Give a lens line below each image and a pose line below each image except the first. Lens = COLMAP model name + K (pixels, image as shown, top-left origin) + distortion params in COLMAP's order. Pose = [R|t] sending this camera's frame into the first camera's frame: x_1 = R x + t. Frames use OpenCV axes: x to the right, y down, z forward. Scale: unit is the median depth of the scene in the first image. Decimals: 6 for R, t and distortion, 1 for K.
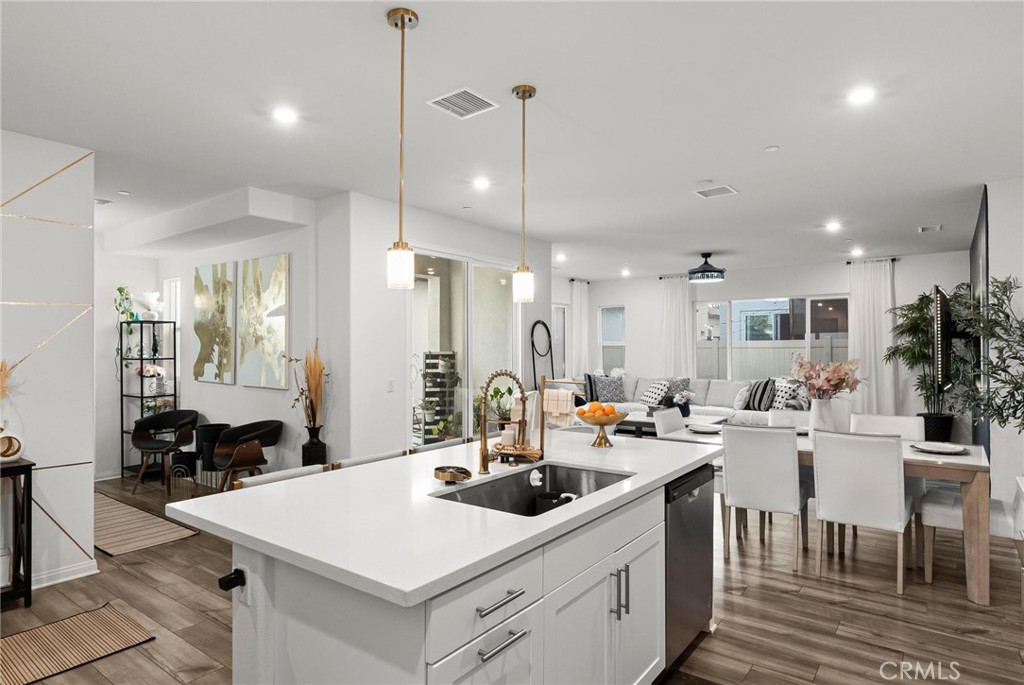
lens RADIAL K [[577.7, 0, 512.0], [0, 577.7, 341.7], [0, 0, 1]] dist [0.003084, -0.003077]
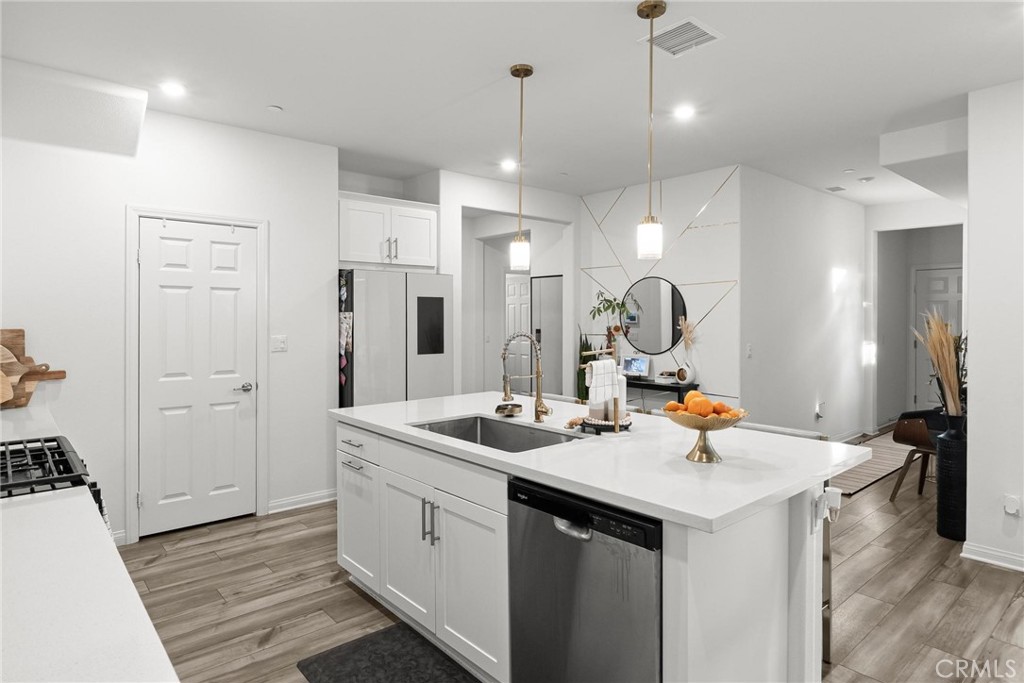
lens RADIAL K [[577.7, 0, 506.8], [0, 577.7, 320.8], [0, 0, 1]] dist [0.003084, -0.003077]
pose [[-0.203582, 0.006059, -0.979039, 1.158734], [0.002859, 0.999980, 0.005594, 0.021082], [0.979054, -0.001660, -0.203595, 1.248172]]
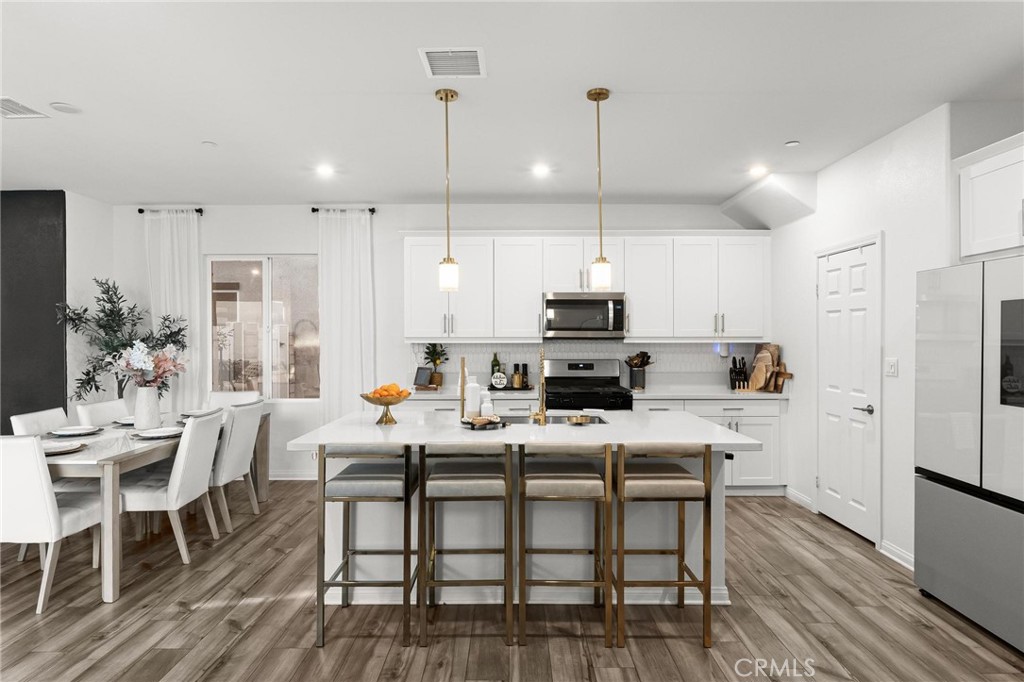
lens RADIAL K [[577.7, 0, 513.9], [0, 577.7, 338.6], [0, 0, 1]] dist [0.003084, -0.003077]
pose [[-0.604111, -0.001433, 0.796899, -1.148517], [-0.000963, 0.999999, 0.001068, 0.020677], [-0.796900, -0.000123, -0.604111, 1.992377]]
